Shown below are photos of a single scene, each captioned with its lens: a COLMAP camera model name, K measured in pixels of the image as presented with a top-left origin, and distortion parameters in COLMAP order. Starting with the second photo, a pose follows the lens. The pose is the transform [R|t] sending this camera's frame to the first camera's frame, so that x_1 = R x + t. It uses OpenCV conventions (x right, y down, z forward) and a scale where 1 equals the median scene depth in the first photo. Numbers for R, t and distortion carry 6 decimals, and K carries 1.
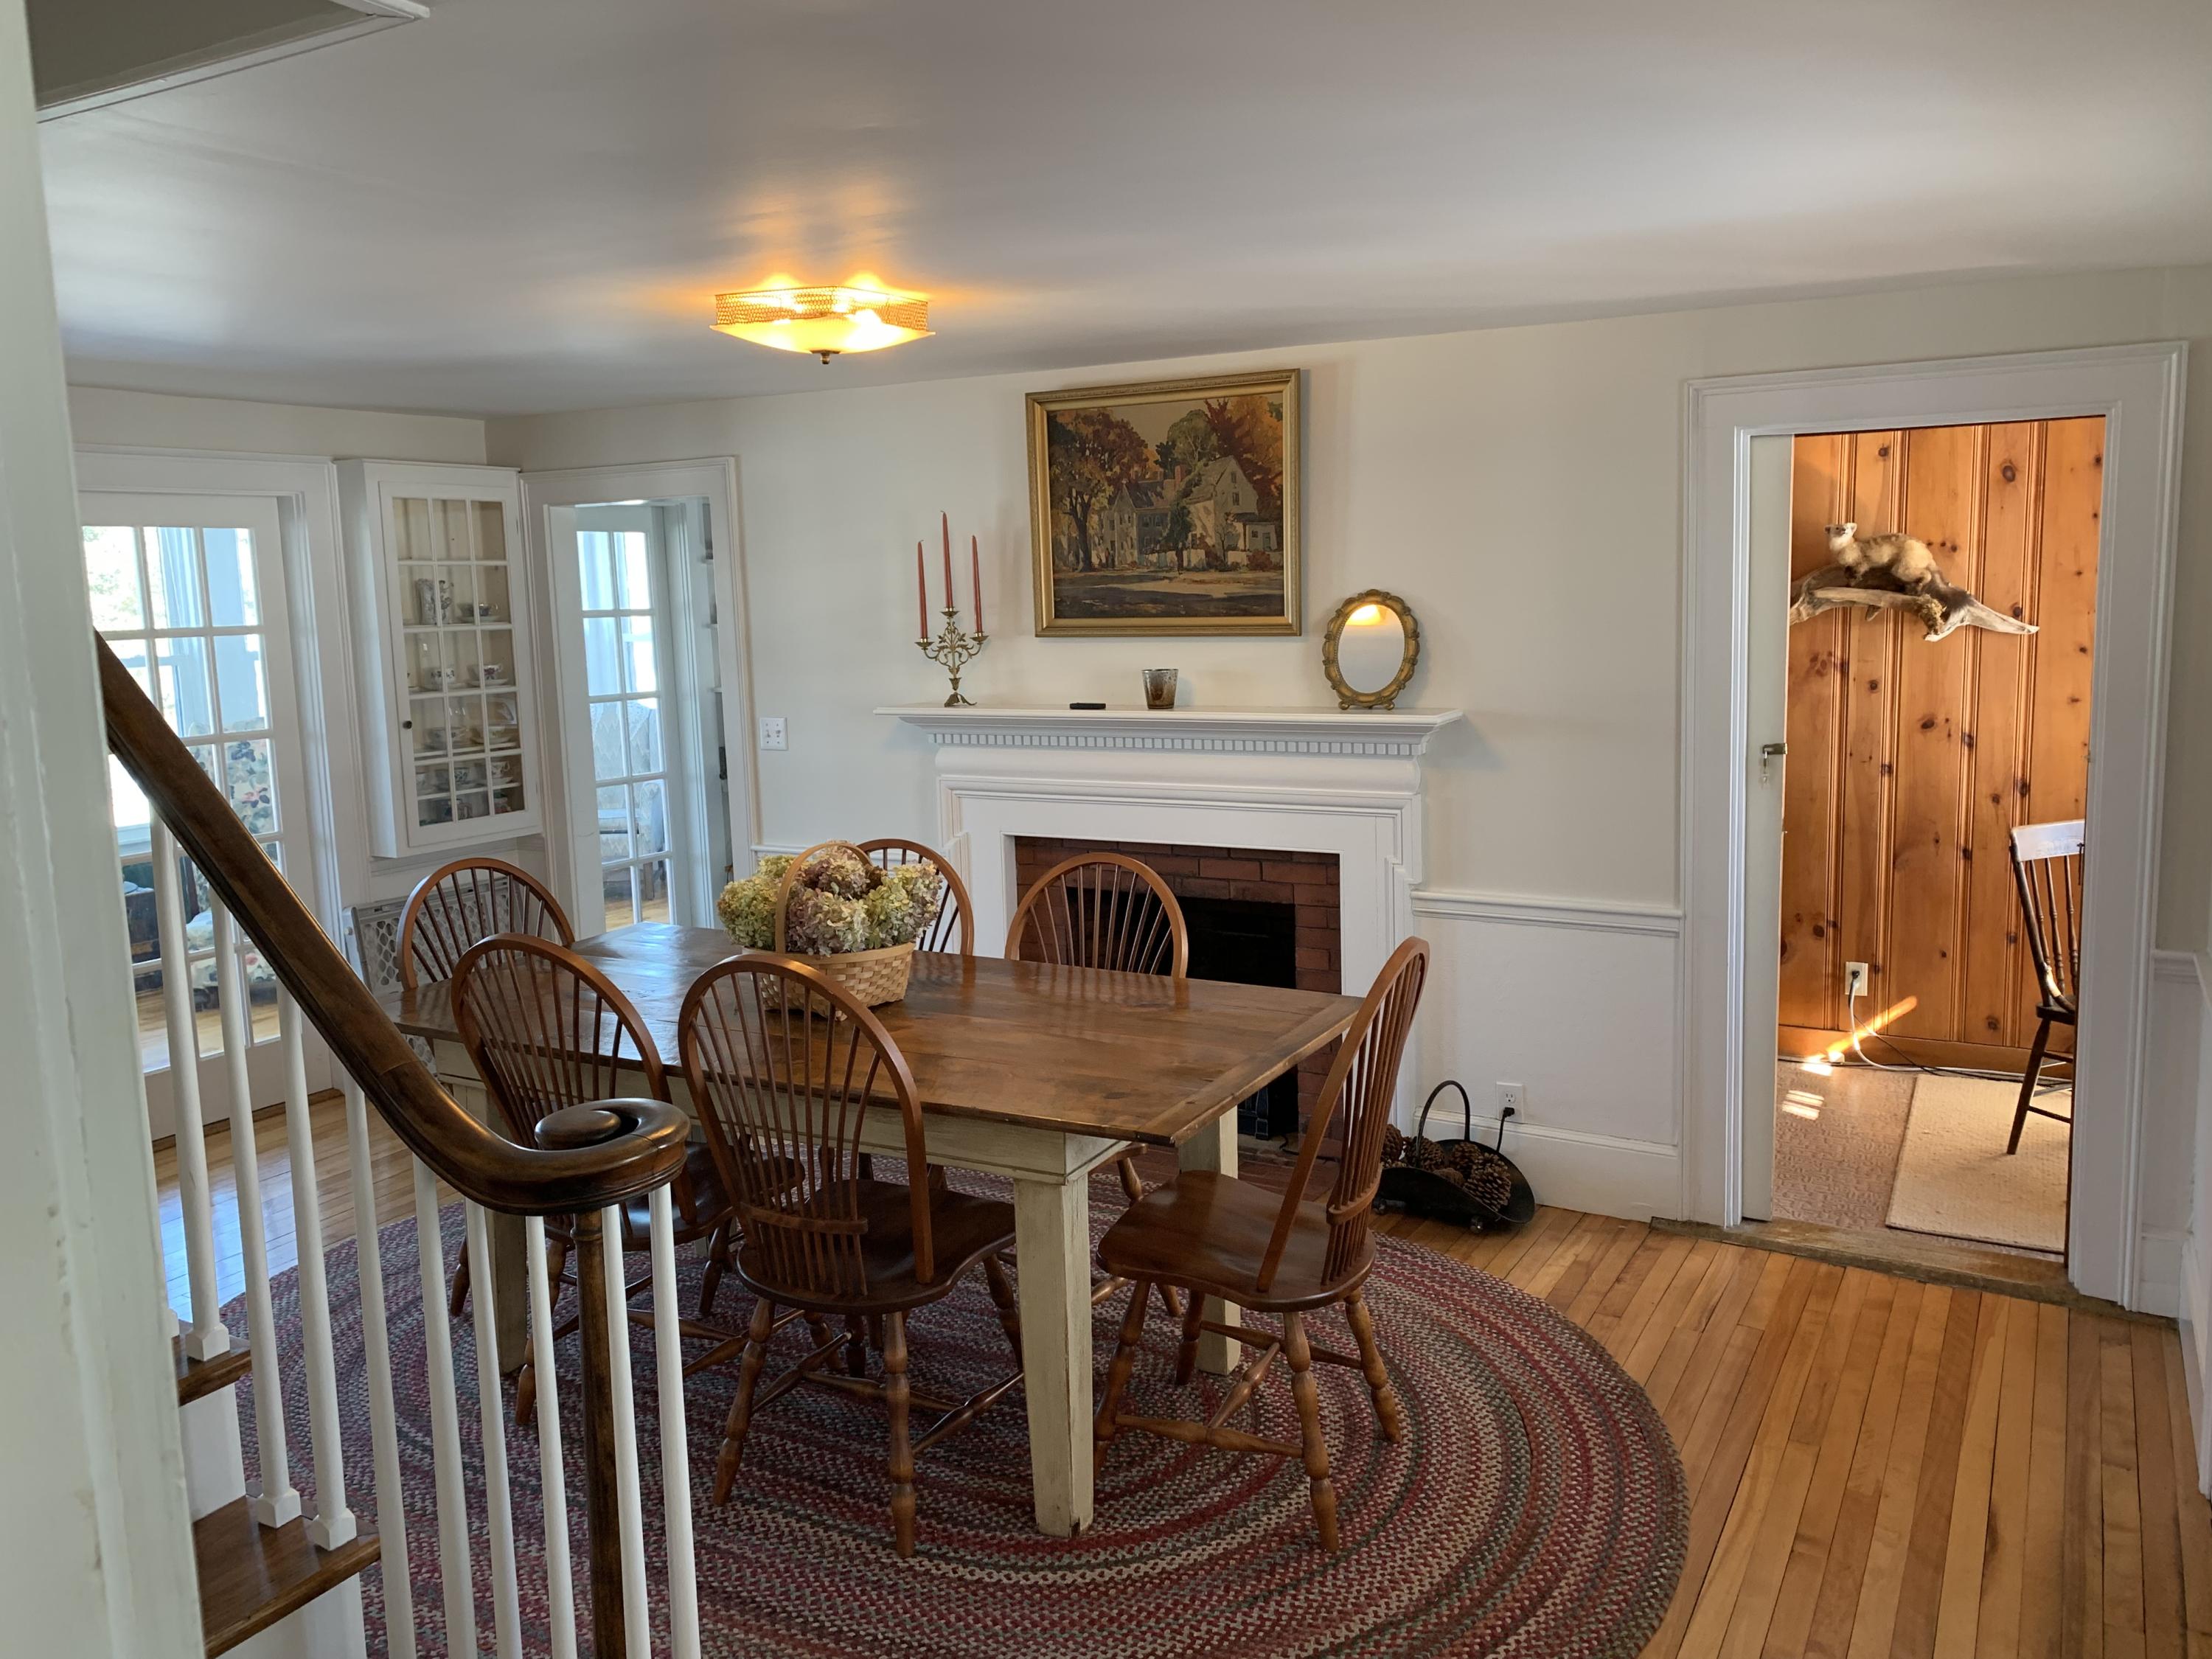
lens RADIAL K [[1705.9, 0, 1102.1], [0, 1705.9, 832.7], [0, 0, 1]] dist [0.004102, -0.027252]
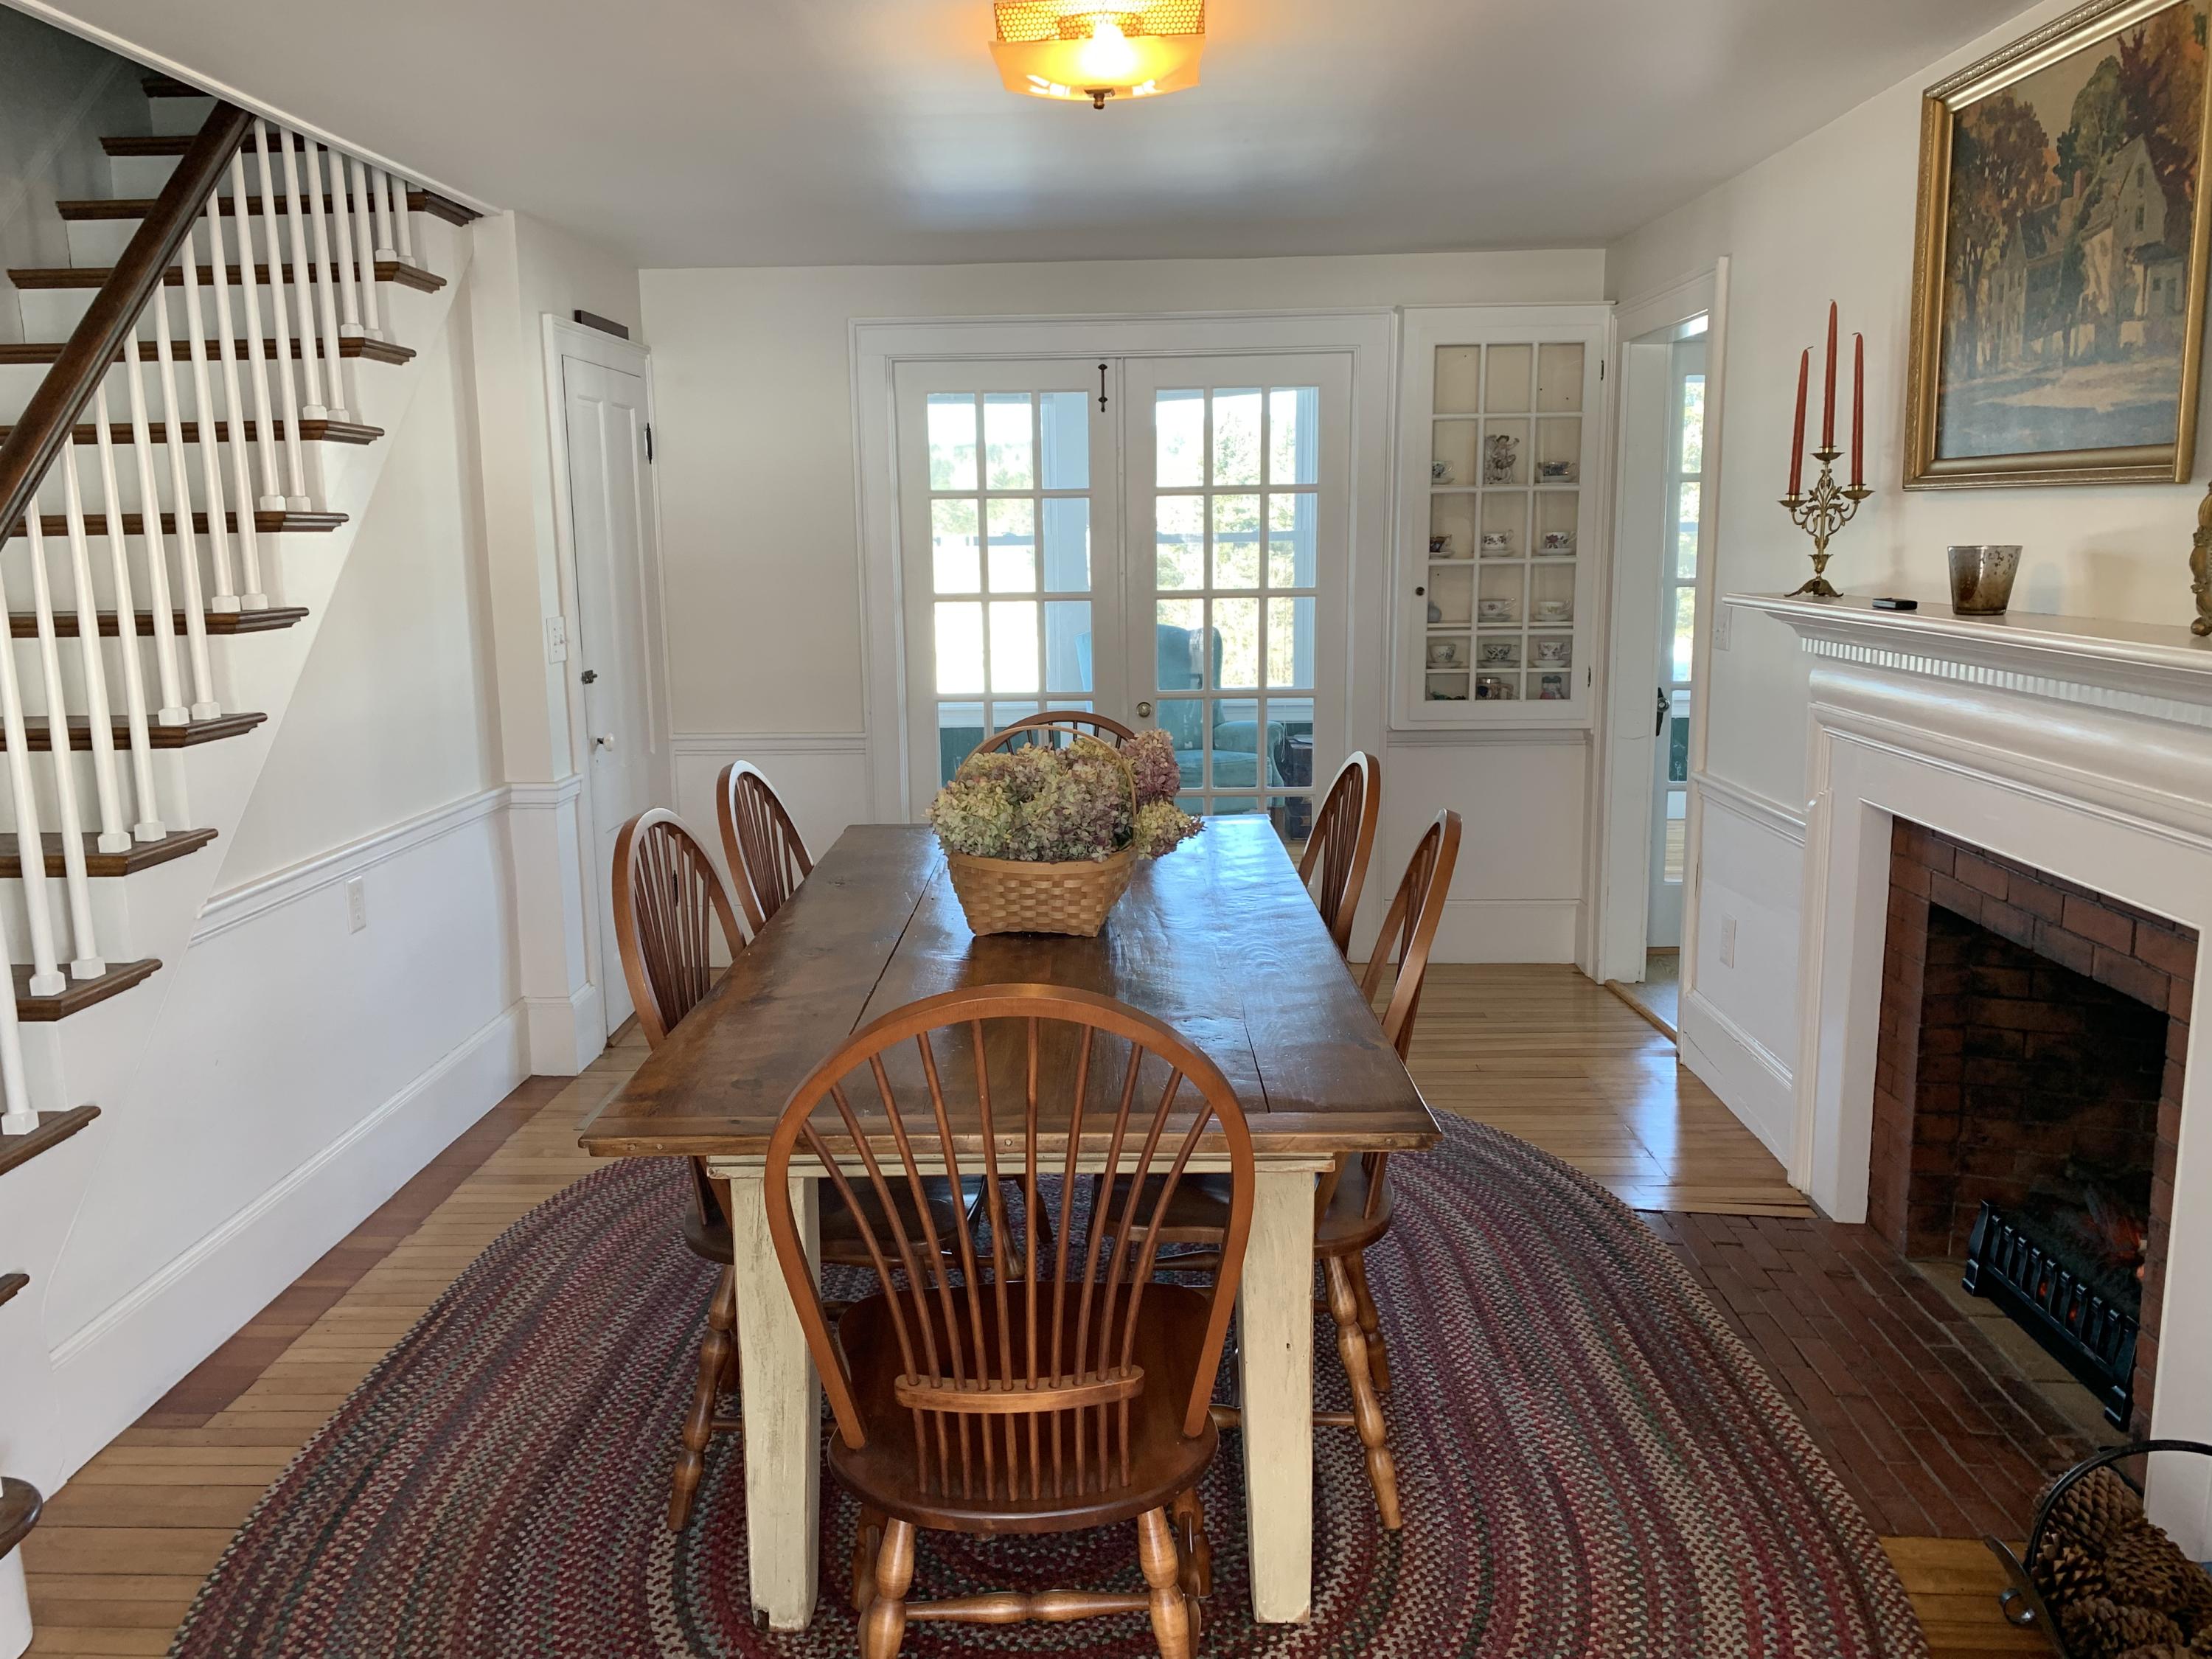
lens RADIAL K [[1705.9, 0, 1099.6], [0, 1705.9, 825.2], [0, 0, 1]] dist [0.004102, -0.027252]
pose [[0.465888, 0.167998, -0.868749, 0.402316], [-0.117764, 0.984849, 0.127296, -0.041336], [0.876972, 0.043002, 0.478613, 0.472967]]
